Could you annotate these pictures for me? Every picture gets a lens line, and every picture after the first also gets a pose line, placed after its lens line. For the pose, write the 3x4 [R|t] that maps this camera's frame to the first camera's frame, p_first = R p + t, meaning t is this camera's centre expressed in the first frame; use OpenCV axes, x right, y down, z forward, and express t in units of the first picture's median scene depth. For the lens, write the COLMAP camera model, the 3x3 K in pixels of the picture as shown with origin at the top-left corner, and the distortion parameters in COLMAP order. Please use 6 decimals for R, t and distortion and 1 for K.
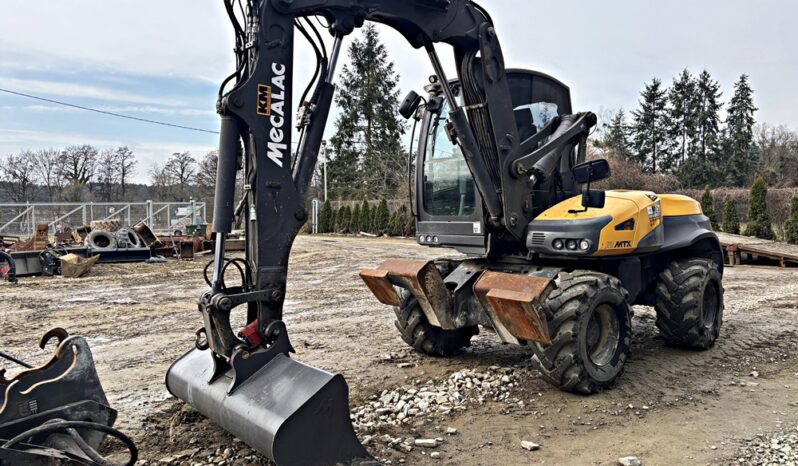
lens RADIAL K [[594.5, 0, 406.0], [0, 594.5, 234.8], [0, 0, 1]] dist [0.062247, -0.087884]
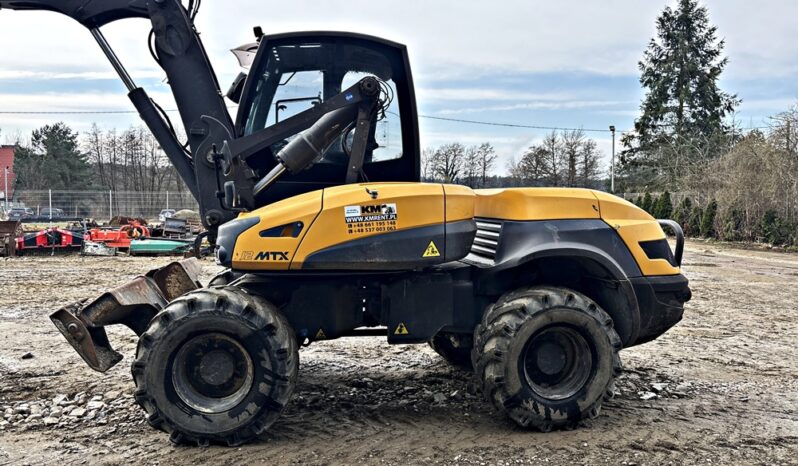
lens RADIAL K [[594.8, 0, 399.0], [0, 594.8, 233.0], [0, 0, 1]] dist [0.062493, -0.085281]
pose [[0.818238, 0.042160, -0.573331, 0.110884], [-0.035928, 0.999108, 0.022195, -0.004204], [0.573756, 0.002438, 0.819023, 0.059590]]
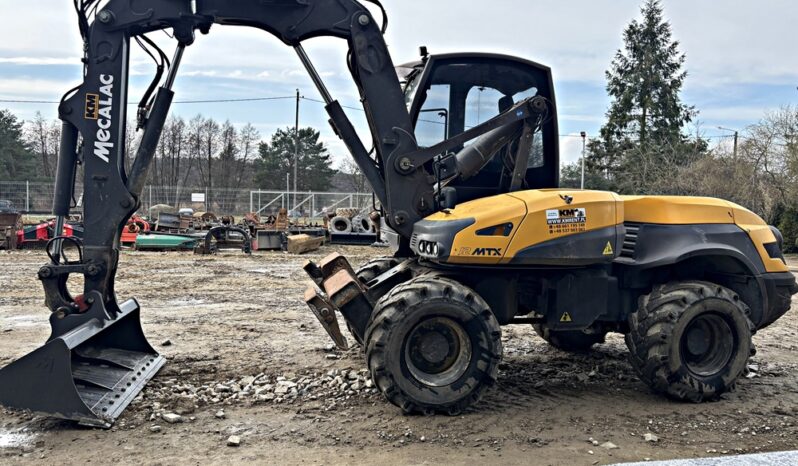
lens RADIAL K [[594.8, 0, 399.0], [0, 594.8, 233.0], [0, 0, 1]] dist [0.062493, -0.085281]
pose [[0.864581, 0.056335, -0.499326, 0.082582], [-0.052664, 0.998382, 0.021451, -0.002773], [0.499727, 0.007751, 0.866148, 0.024143]]
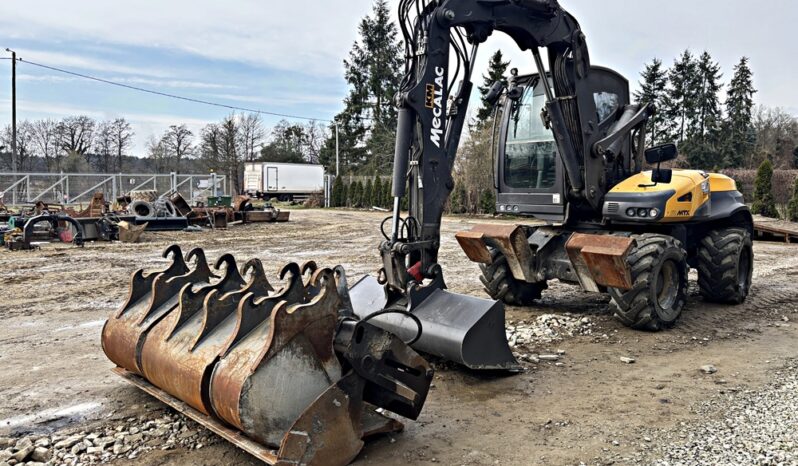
lens RADIAL K [[594.8, 0, 399.0], [0, 594.8, 233.0], [0, 0, 1]] dist [0.062493, -0.085281]
pose [[0.999878, 0.015129, 0.003959, -0.027697], [-0.015262, 0.999228, 0.036207, 0.002568], [-0.003408, -0.036263, 0.999336, -0.028593]]
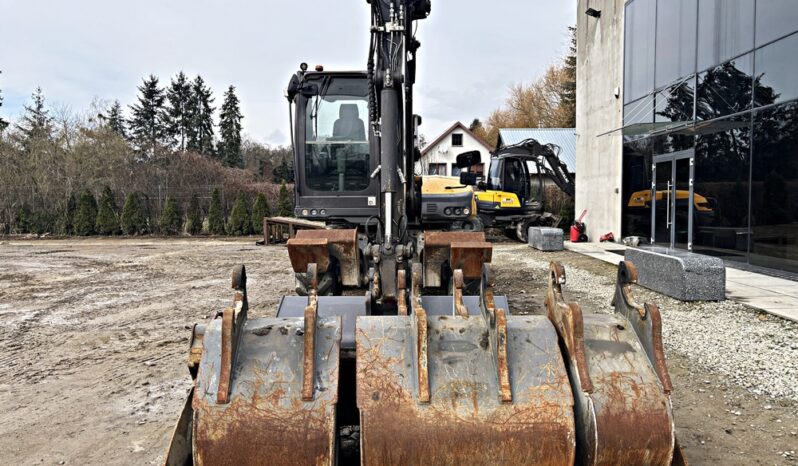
lens RADIAL K [[594.8, 0, 399.0], [0, 594.8, 233.0], [0, 0, 1]] dist [0.062493, -0.085281]
pose [[0.677167, -0.033684, 0.735058, -0.100445], [0.032526, 0.999346, 0.015830, 0.004908], [-0.735110, 0.013189, 0.677819, 0.019609]]
